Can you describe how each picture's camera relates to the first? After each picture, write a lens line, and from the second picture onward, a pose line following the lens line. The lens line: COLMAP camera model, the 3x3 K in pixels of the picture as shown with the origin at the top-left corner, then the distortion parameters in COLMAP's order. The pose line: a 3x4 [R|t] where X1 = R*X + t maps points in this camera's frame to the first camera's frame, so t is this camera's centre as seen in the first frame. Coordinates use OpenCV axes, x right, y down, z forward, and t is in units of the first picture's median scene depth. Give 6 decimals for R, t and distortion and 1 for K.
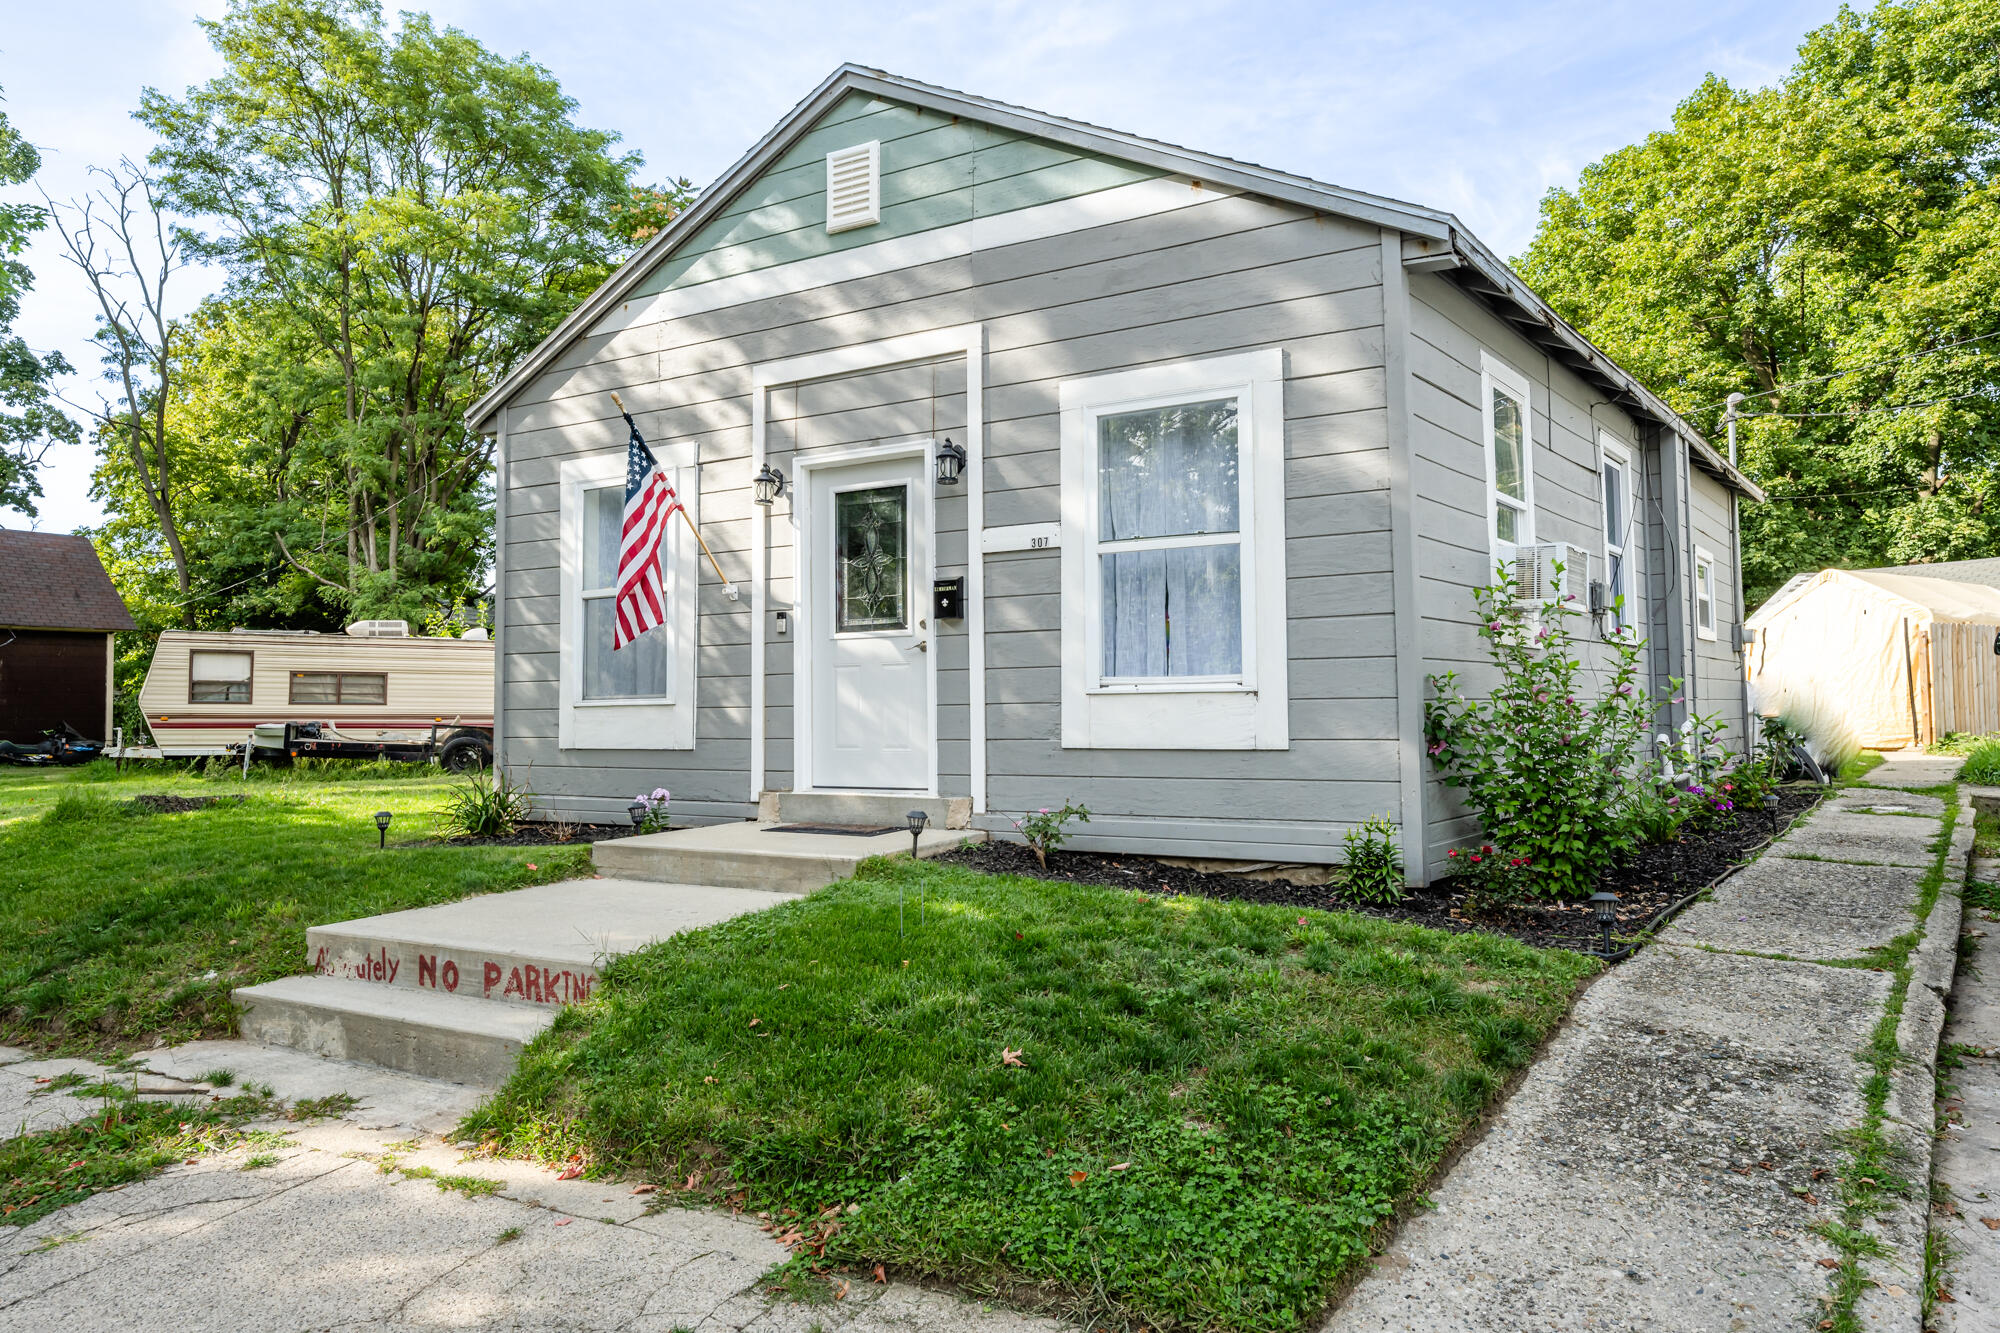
lens RADIAL K [[1137.3, 0, 1000.0], [0, 1137.3, 666.5], [0, 0, 1]] dist [-0.002544, 0.000559]
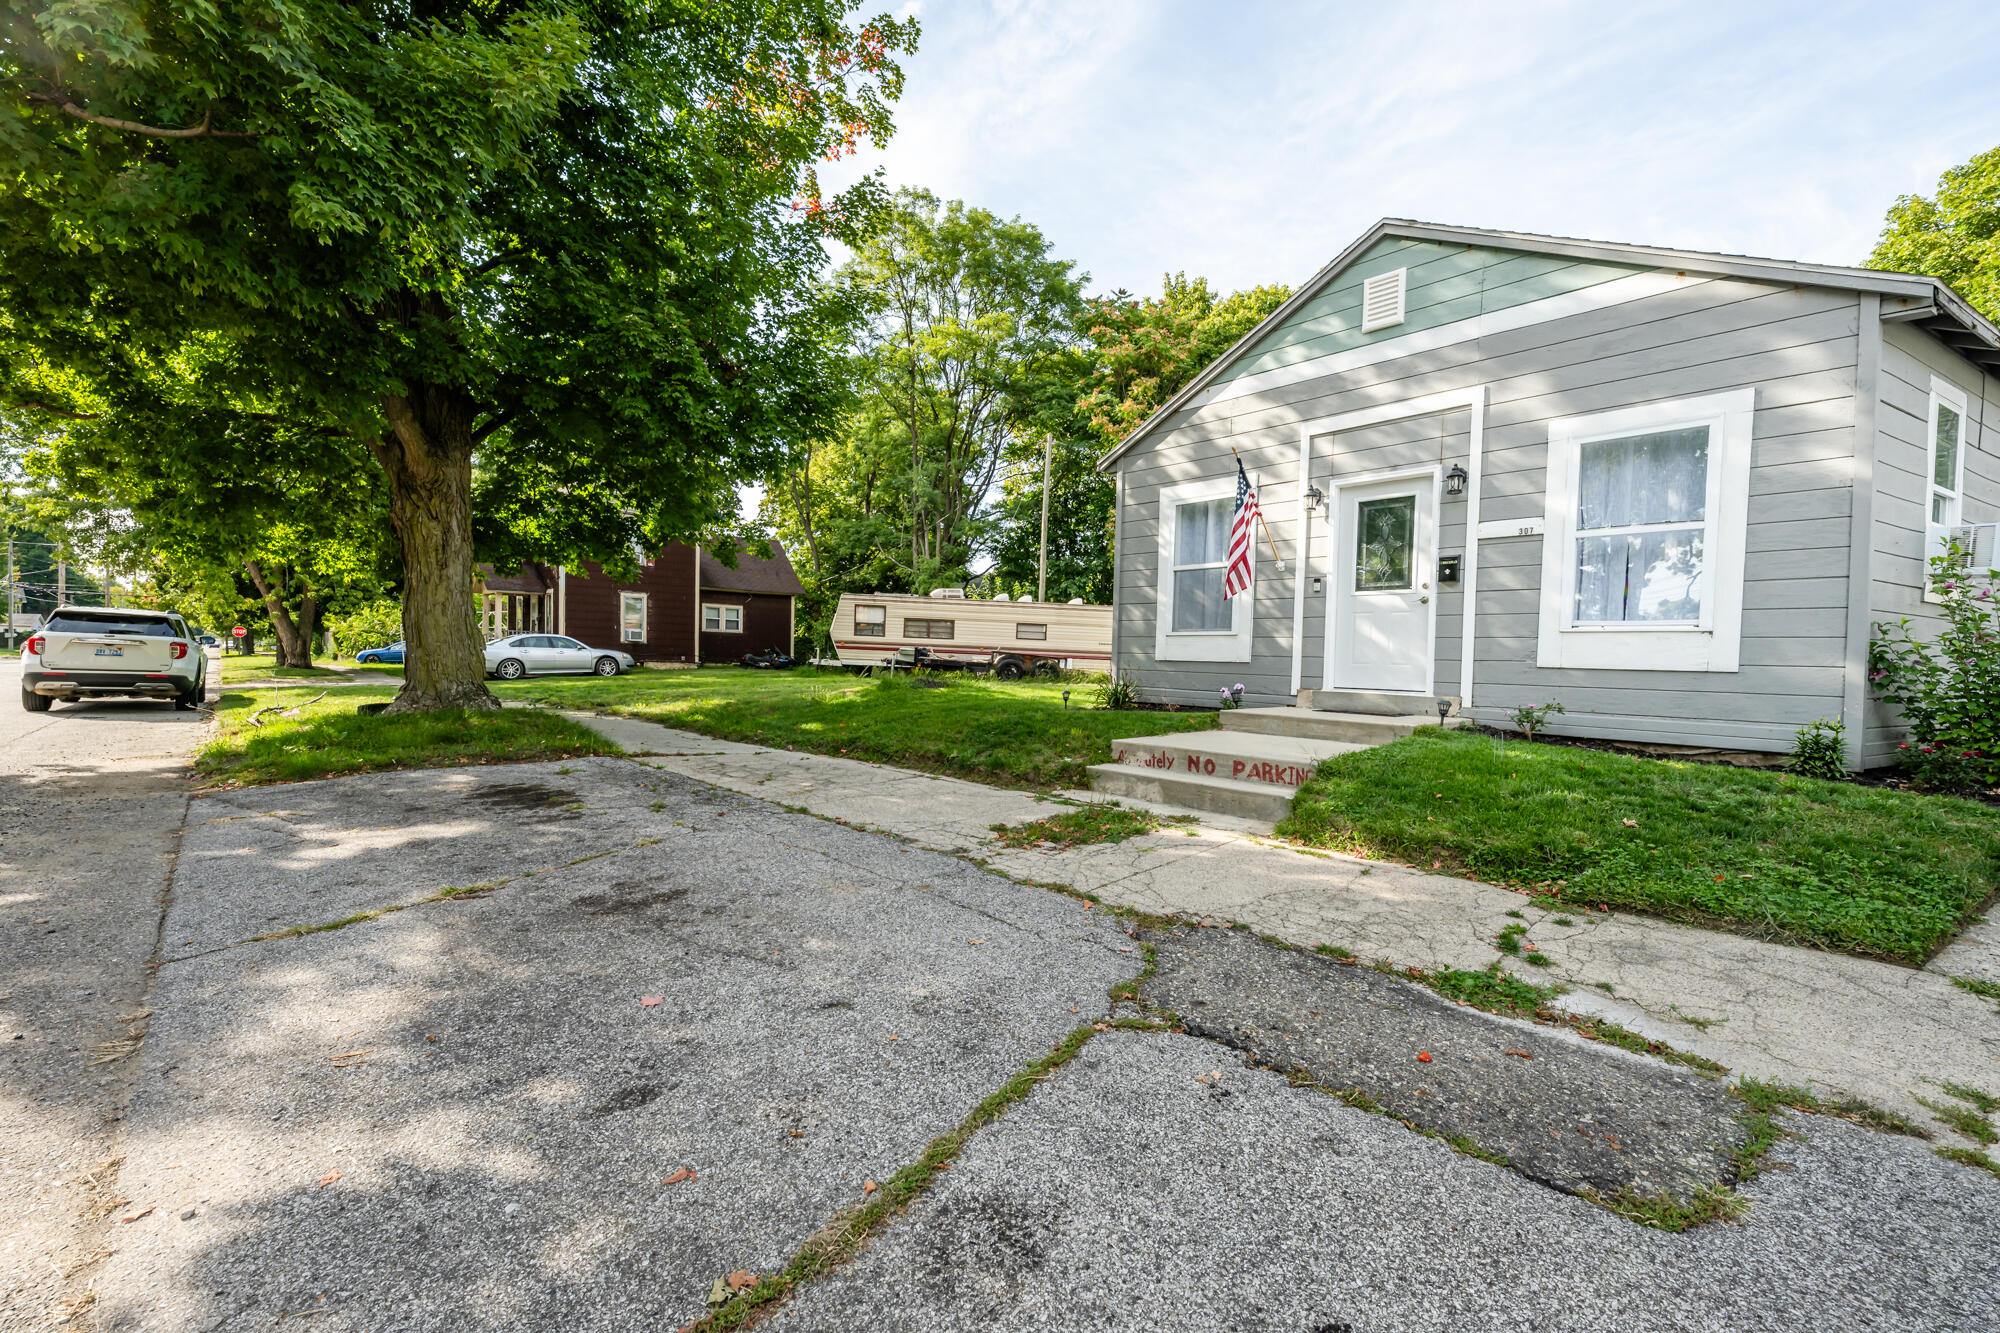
lens RADIAL K [[796.2, 0, 1002.9], [0, 796.2, 675.8], [0, 0, 1]] dist [0.001114, 0.000239]
pose [[0.937903, 0.043100, -0.344209, -0.223700], [-0.021353, 0.997543, 0.066724, 0.024895], [0.346240, -0.055231, 0.936519, -0.221696]]
